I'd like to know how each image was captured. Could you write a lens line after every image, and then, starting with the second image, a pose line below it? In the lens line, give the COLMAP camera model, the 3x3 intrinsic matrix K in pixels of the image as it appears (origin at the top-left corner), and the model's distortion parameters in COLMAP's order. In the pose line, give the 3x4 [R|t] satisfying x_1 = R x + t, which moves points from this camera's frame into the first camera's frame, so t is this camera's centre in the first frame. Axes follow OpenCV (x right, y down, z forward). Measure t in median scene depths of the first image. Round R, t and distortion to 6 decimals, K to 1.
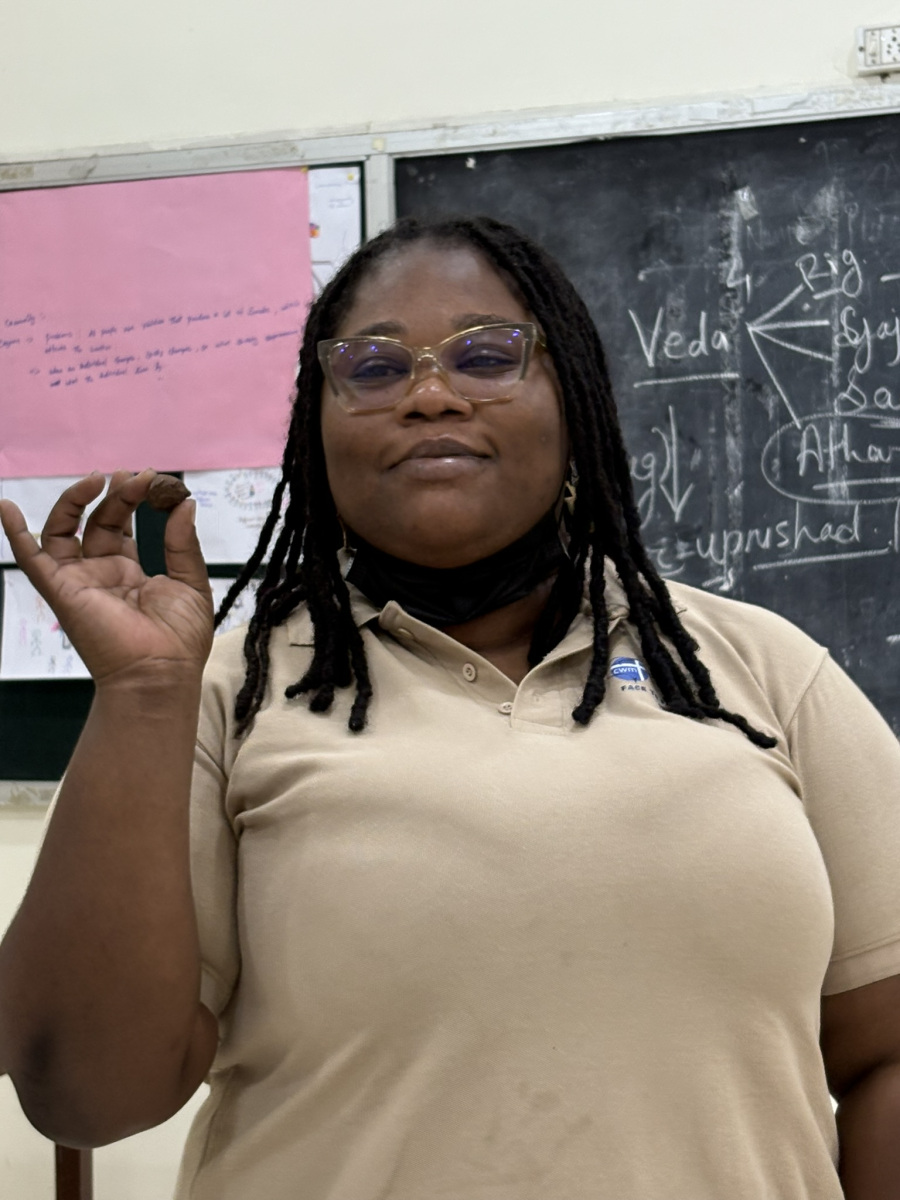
lens RADIAL K [[2573.9, 0, 477.6], [0, 2573.9, 594.1], [0, 0, 1]] dist [0.157410, 0.000000]
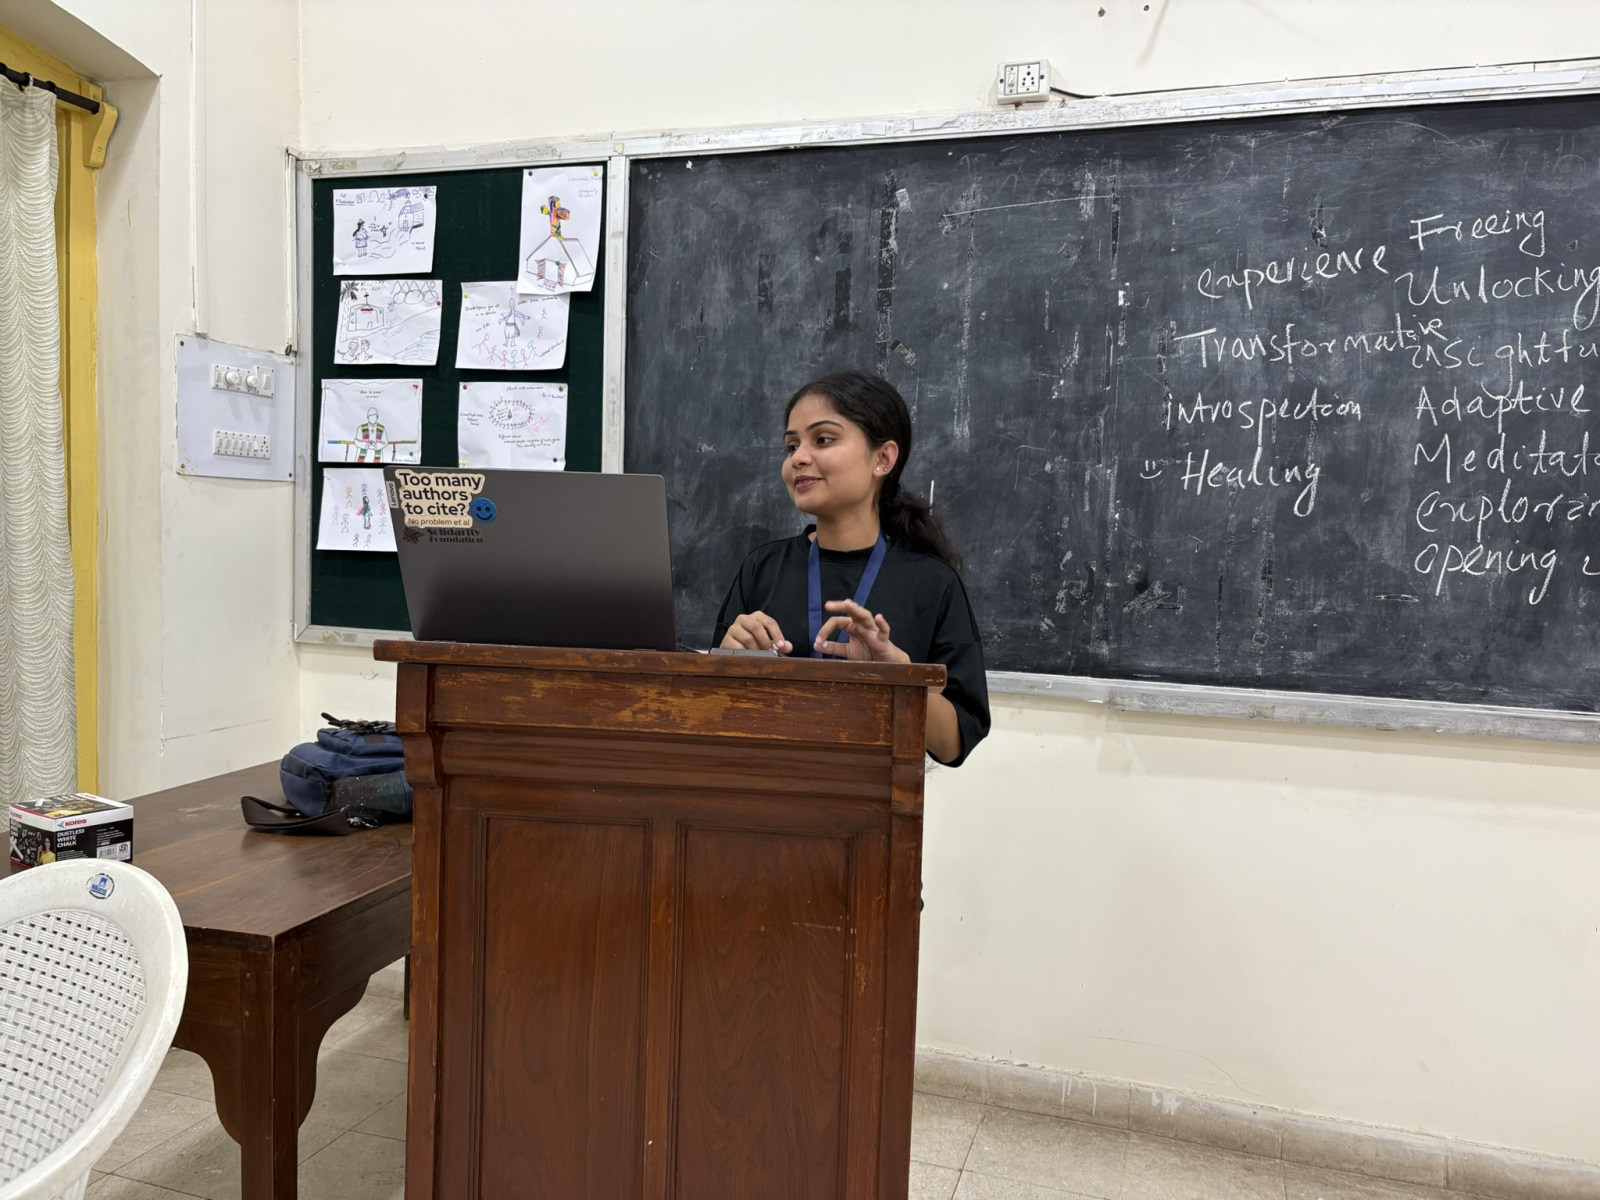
lens RADIAL K [[1223.4, 0, 799.7], [0, 1223.4, 606.8], [0, 0, 1]] dist [0.024220, -0.011599]
pose [[0.995080, 0.051507, 0.084635, 0.011878], [-0.055089, 0.997658, 0.040537, 0.025489], [-0.082349, -0.045000, 0.995587, 0.383591]]
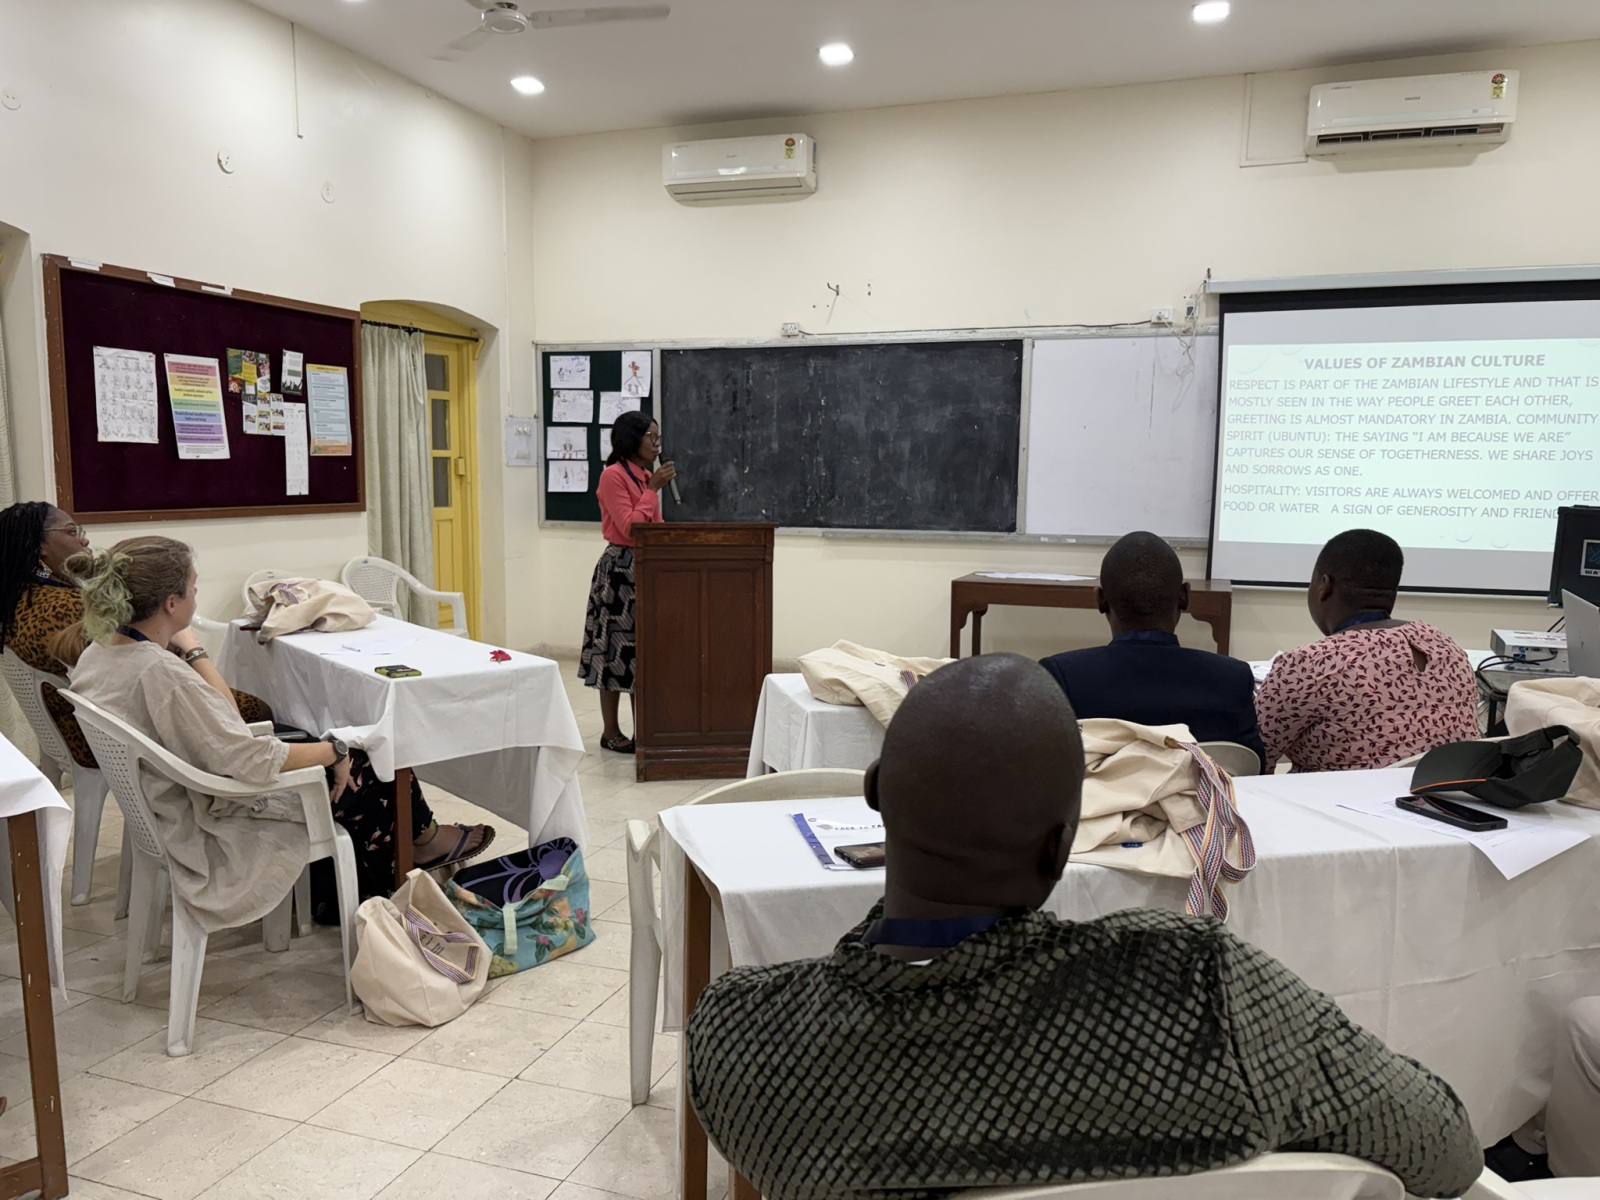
lens RADIAL K [[1223.4, 0, 800.0], [0, 1223.4, 635.0], [0, 0, 1]] dist [0.024220, -0.011599]
pose [[0.997994, 0.026982, 0.057265, 0.078156], [-0.033077, 0.993565, 0.108323, 0.038472], [-0.053974, -0.110000, 0.992465, -0.789684]]
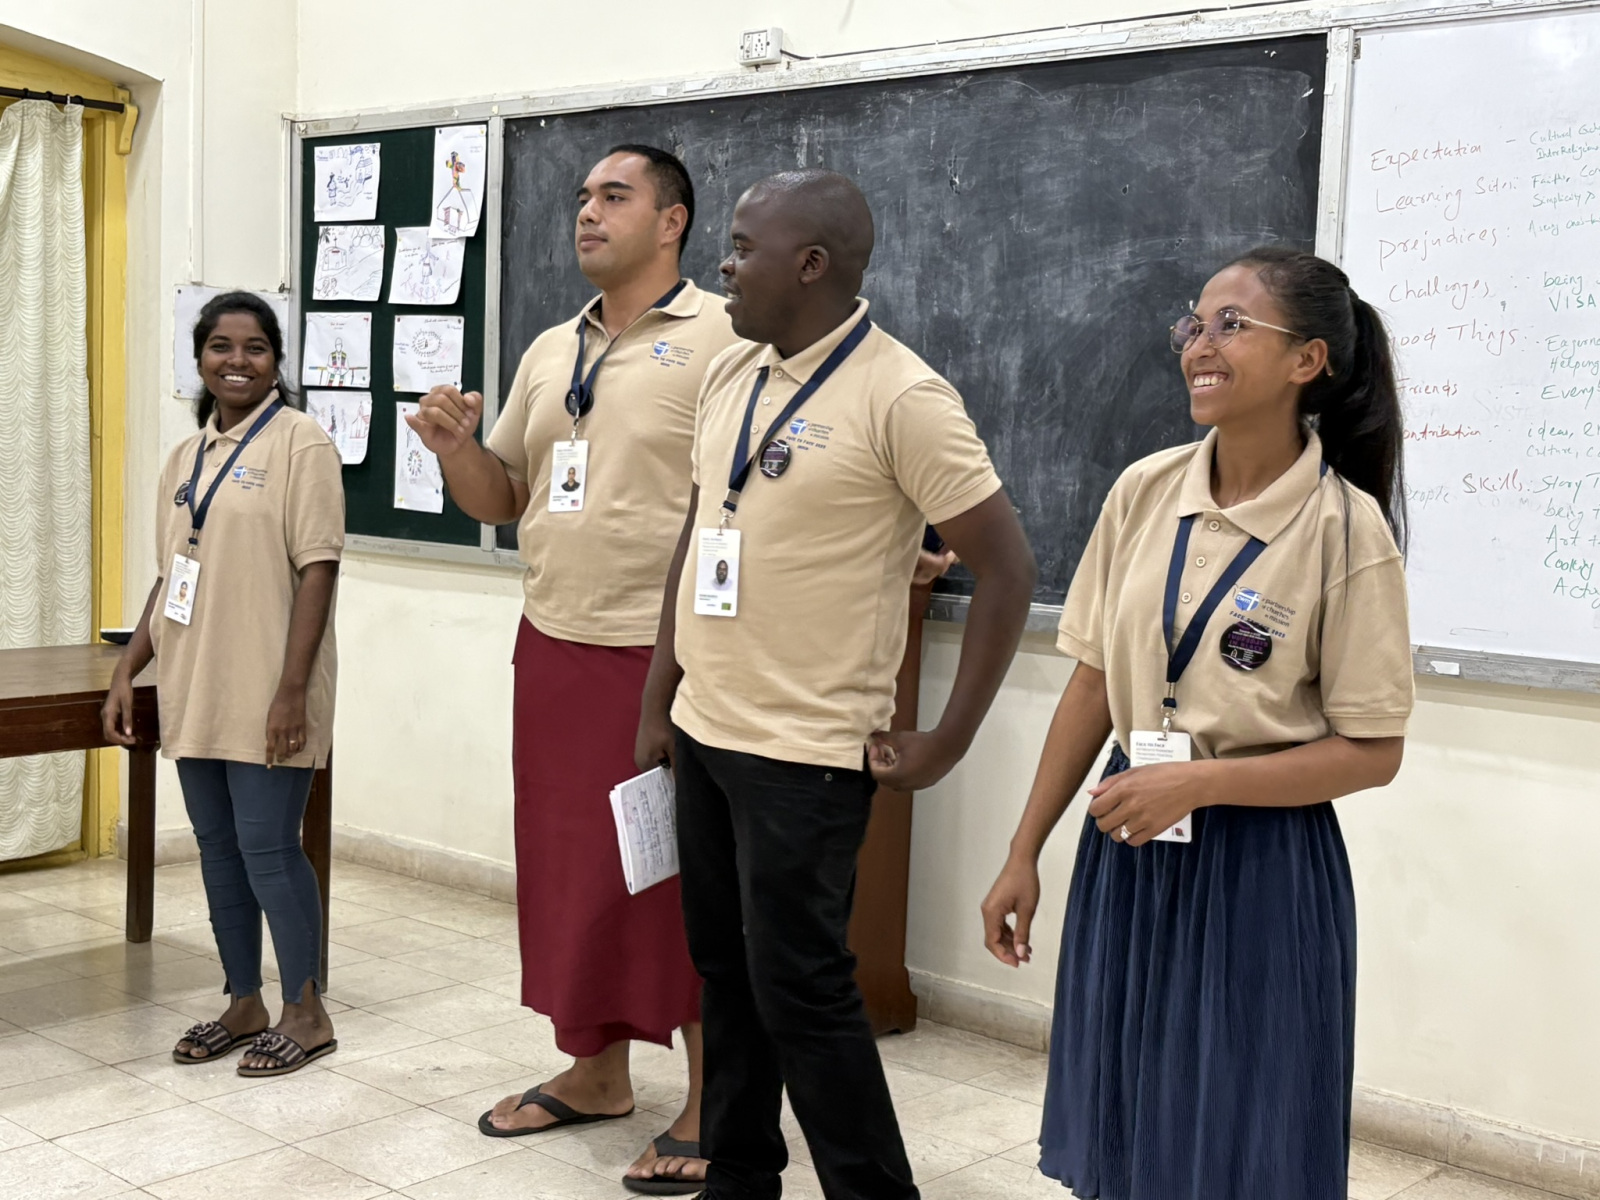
lens RADIAL K [[2078.8, 0, 792.2], [0, 2078.8, 591.1], [0, 0, 1]] dist [0.072821, 0.000000]
pose [[0.944751, 0.082658, -0.317196, 0.535705], [-0.063660, 0.995526, 0.069819, 0.004901], [0.321548, -0.045769, 0.945786, -0.083361]]
